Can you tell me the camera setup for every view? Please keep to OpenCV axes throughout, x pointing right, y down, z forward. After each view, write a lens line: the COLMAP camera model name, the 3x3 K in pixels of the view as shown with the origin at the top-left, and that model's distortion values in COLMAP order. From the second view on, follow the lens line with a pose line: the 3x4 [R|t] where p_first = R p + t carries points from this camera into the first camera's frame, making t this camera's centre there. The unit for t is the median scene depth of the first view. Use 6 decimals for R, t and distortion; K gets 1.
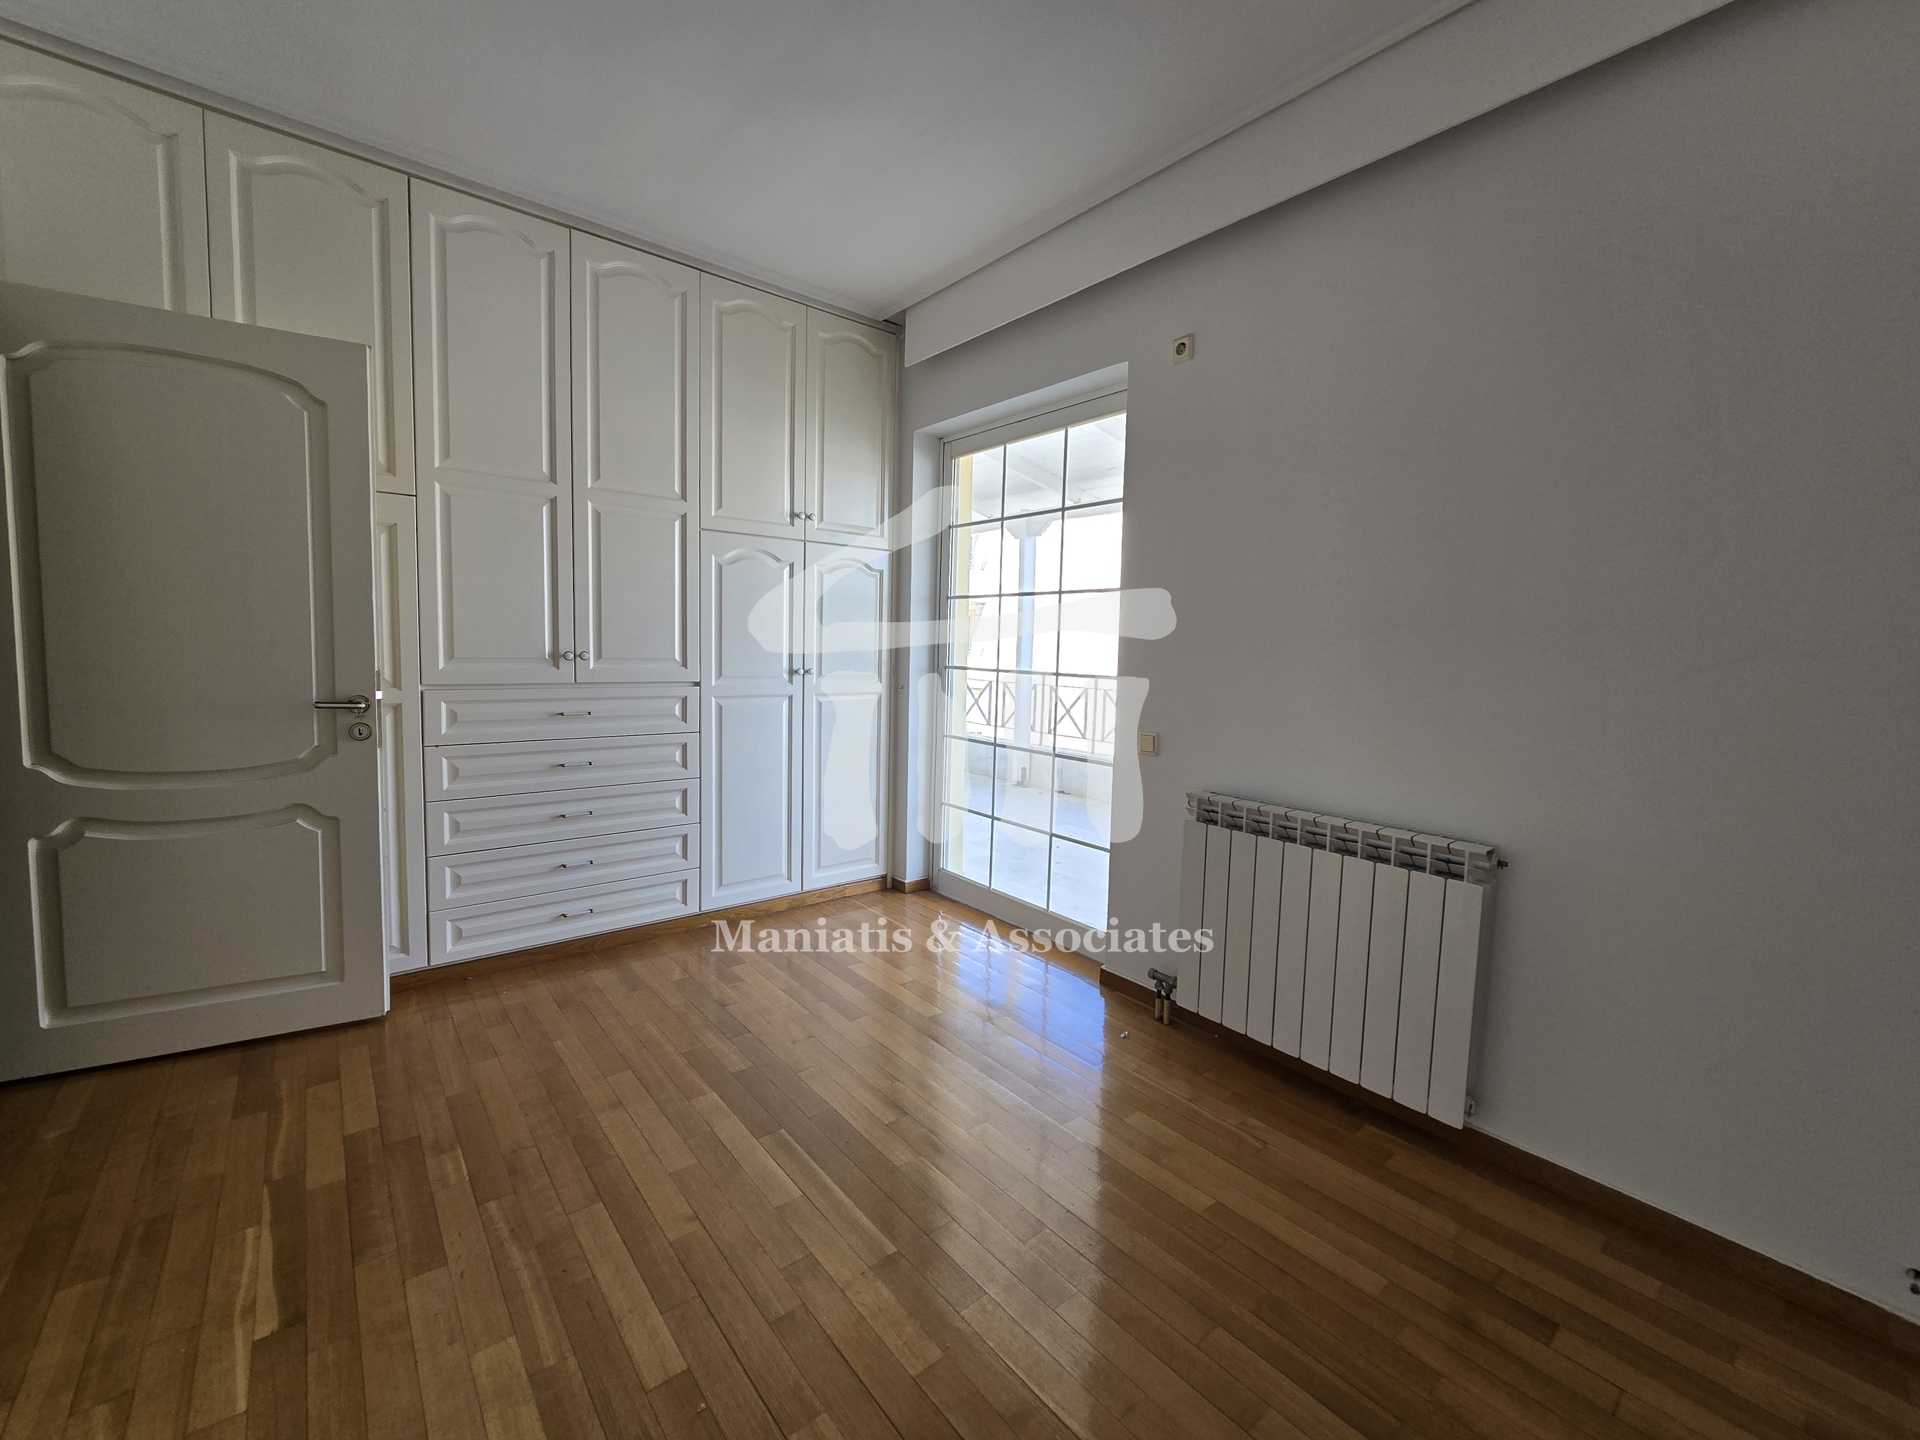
lens RADIAL K [[786.6, 0, 948.8], [0, 786.6, 695.6], [0, 0, 1]] dist [0.000092, -0.000190]
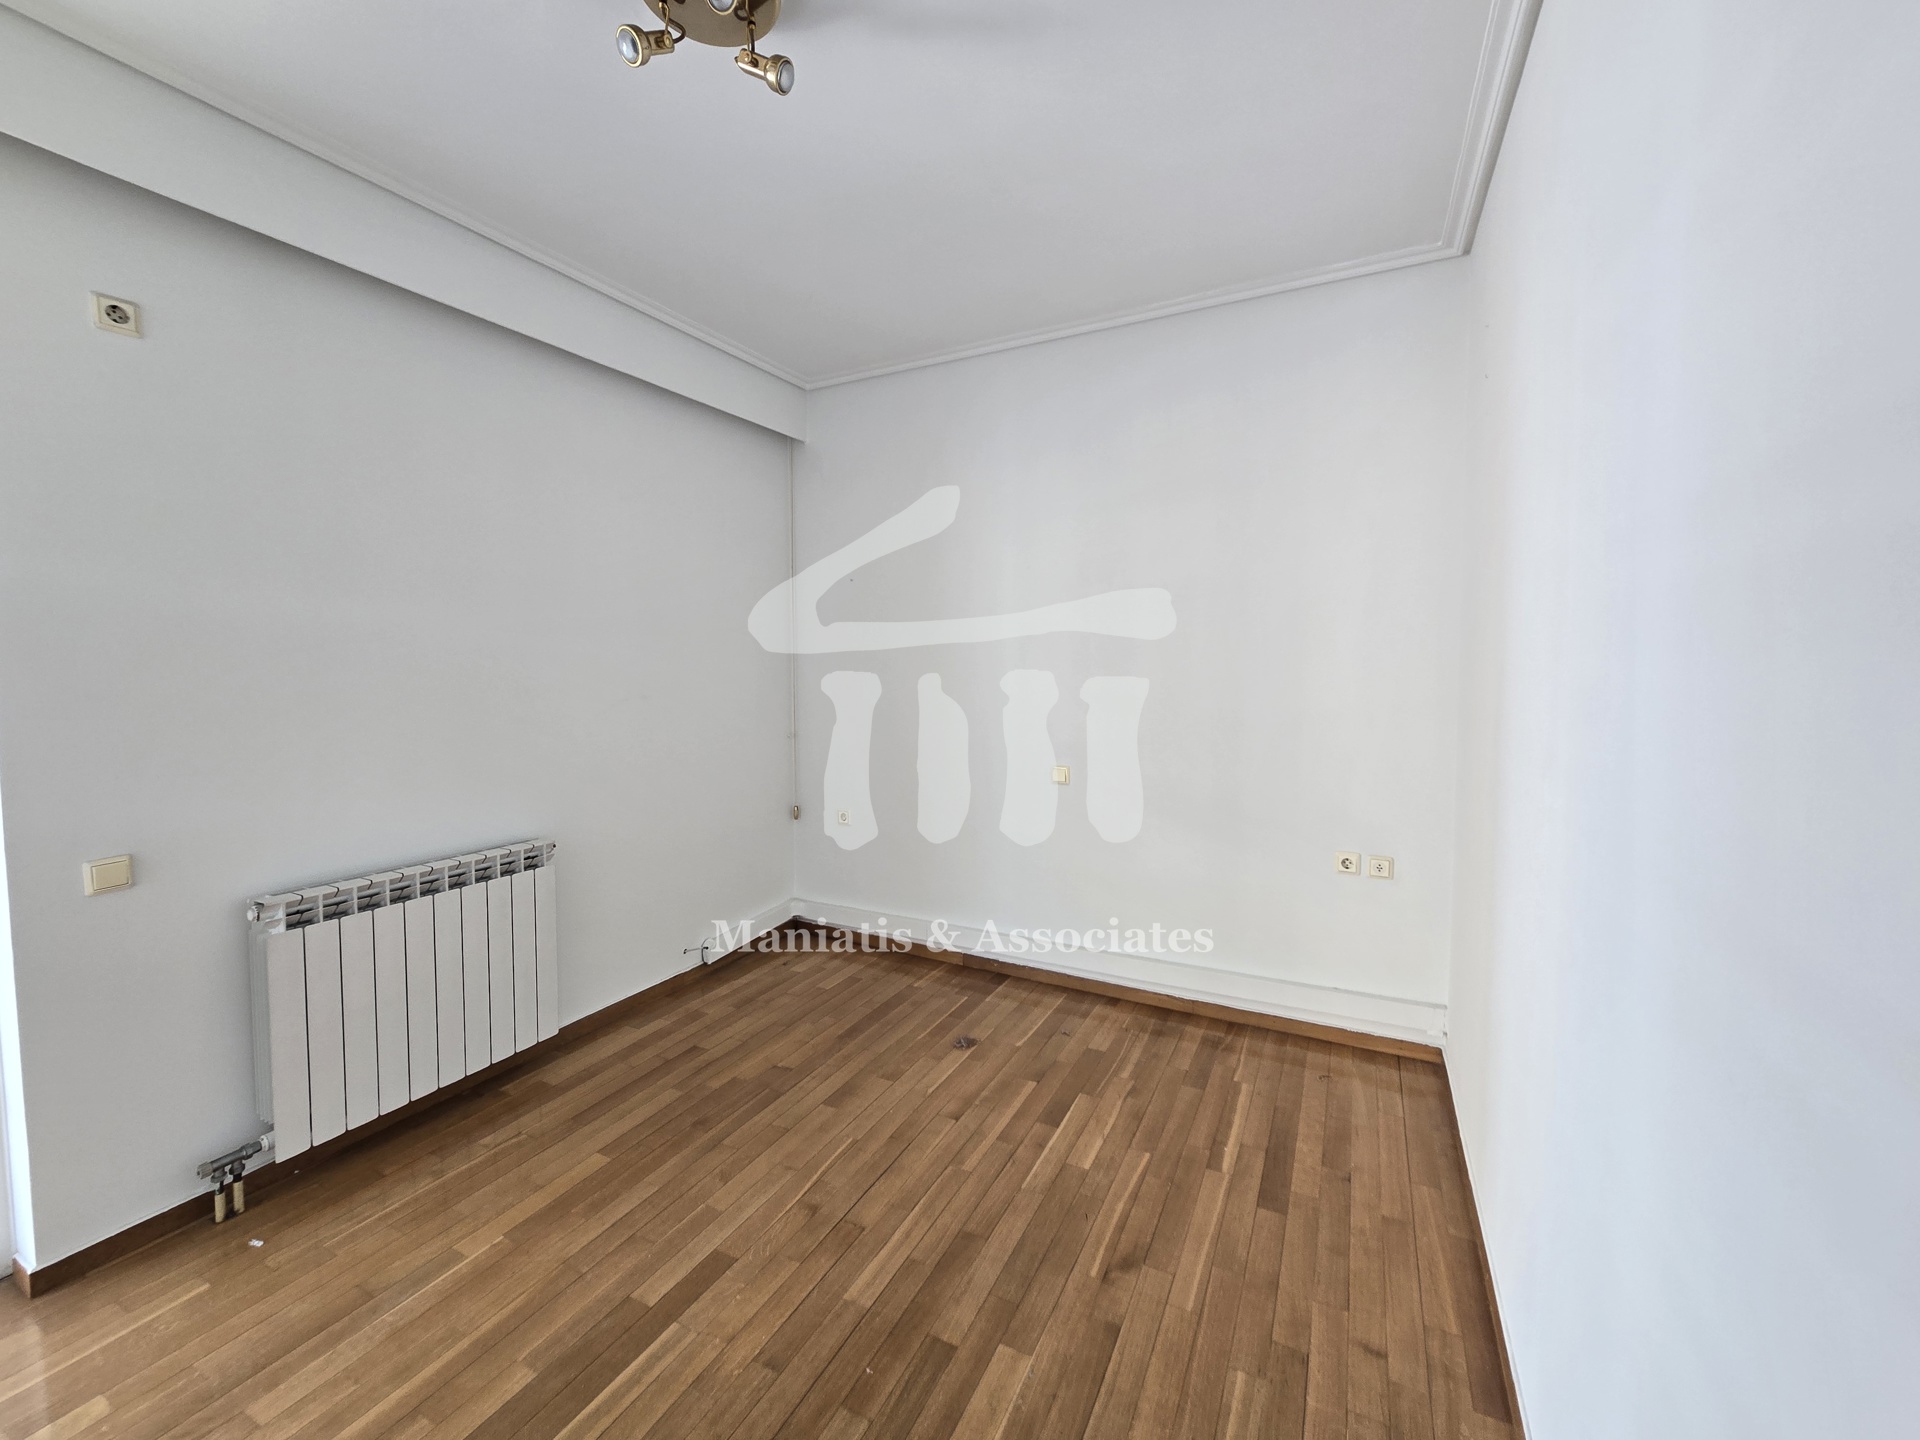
lens RADIAL K [[778.4, 0, 956.8], [0, 778.4, 701.7], [0, 0, 1]] dist [-0.000533, -0.000222]
pose [[-0.395073, -0.081246, 0.915050, -0.819531], [0.050497, 0.992655, 0.109939, -0.161951], [-0.917261, 0.089641, -0.388068, 0.741279]]
